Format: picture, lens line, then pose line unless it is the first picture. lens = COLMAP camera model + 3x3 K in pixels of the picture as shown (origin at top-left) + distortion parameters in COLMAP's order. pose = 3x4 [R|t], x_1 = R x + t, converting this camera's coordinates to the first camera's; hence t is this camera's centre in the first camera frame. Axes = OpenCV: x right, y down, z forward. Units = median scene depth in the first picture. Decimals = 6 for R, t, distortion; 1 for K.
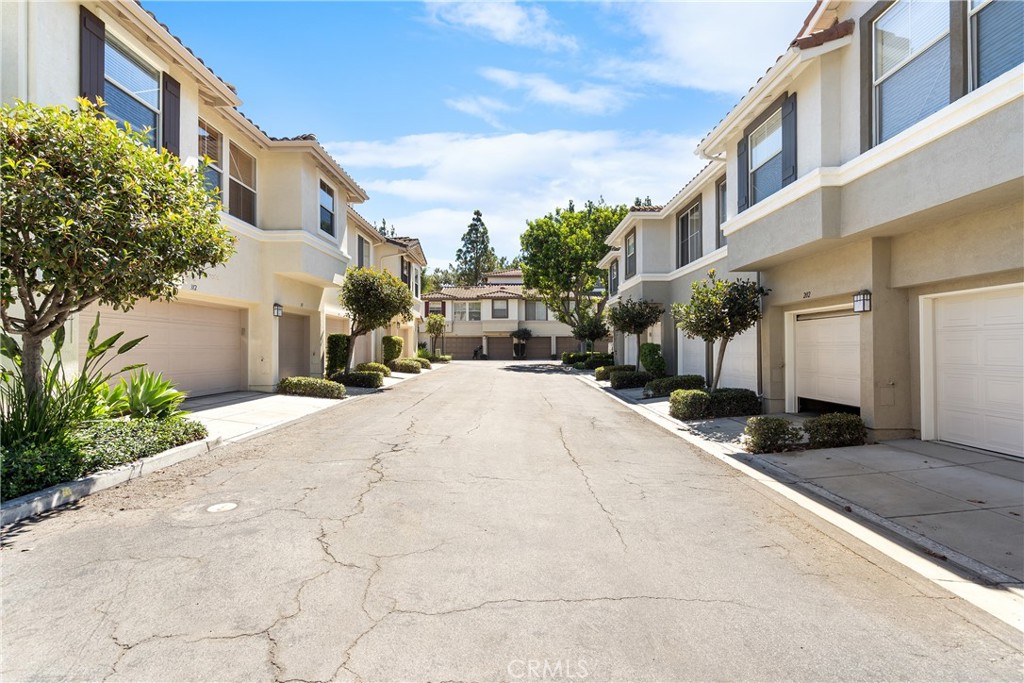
lens RADIAL K [[467.1, 0, 515.9], [0, 467.1, 345.1], [0, 0, 1]] dist [-0.004714, 0.001976]
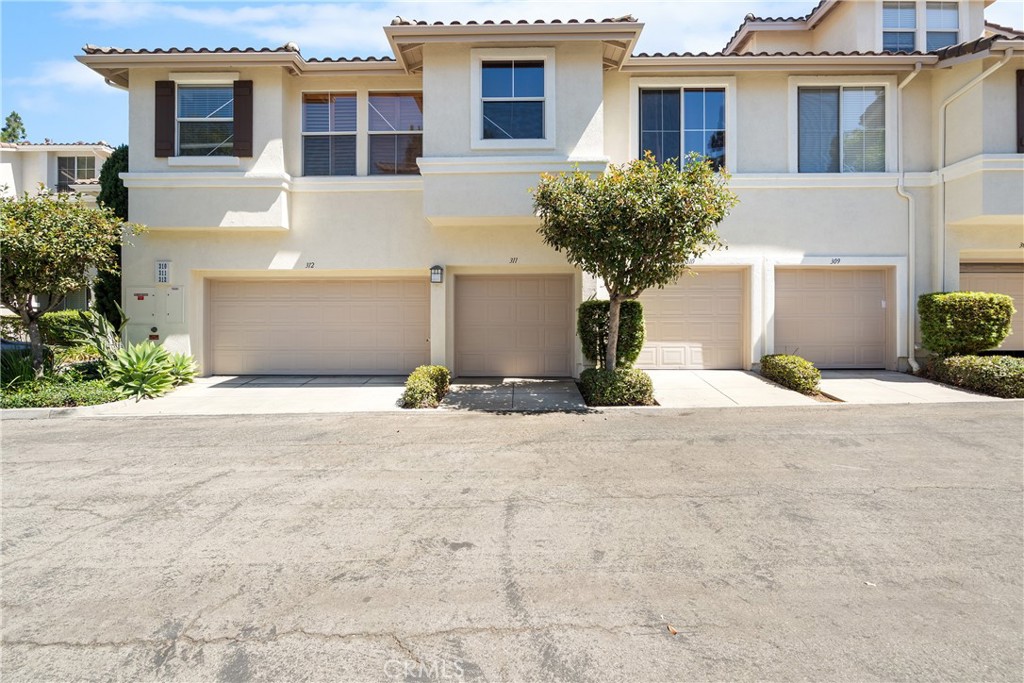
lens RADIAL K [[467.1, 0, 499.7], [0, 467.1, 314.9], [0, 0, 1]] dist [-0.004714, 0.001976]
pose [[-0.011452, -0.005396, -0.999920, 0.204071], [0.014054, 0.999886, -0.005557, -0.002713], [0.999836, -0.014117, -0.011375, 0.922088]]
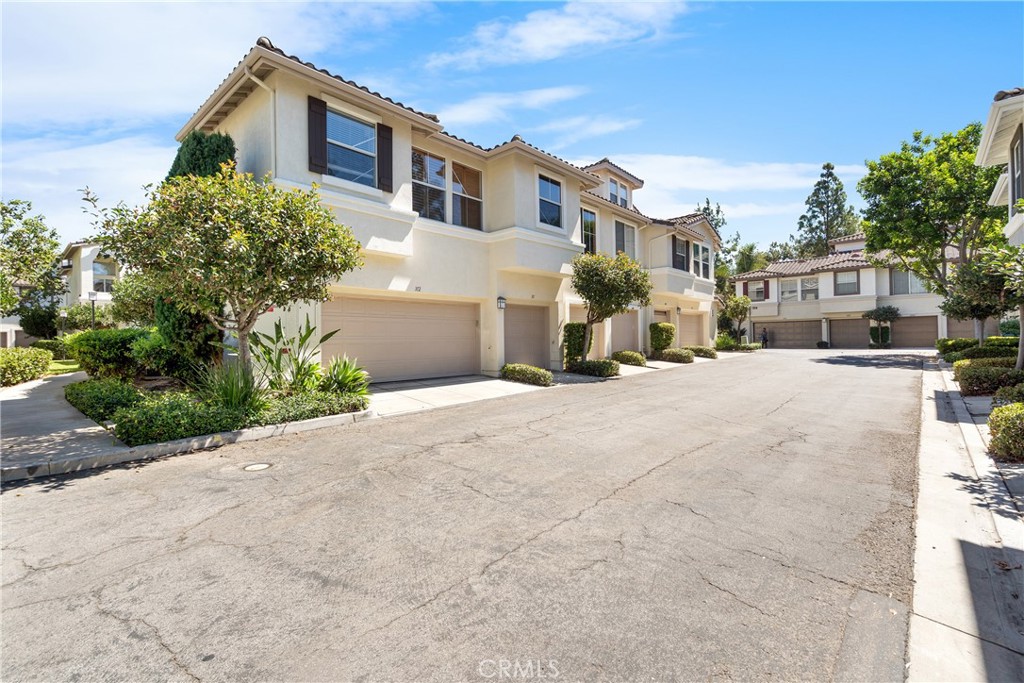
lens RADIAL K [[467.1, 0, 512.5], [0, 467.1, 337.3], [0, 0, 1]] dist [-0.004714, 0.001976]
pose [[0.746090, -0.013904, -0.665700, 0.205903], [0.019267, 0.999814, 0.000711, 0.005205], [0.665567, -0.013356, 0.746219, 0.157927]]
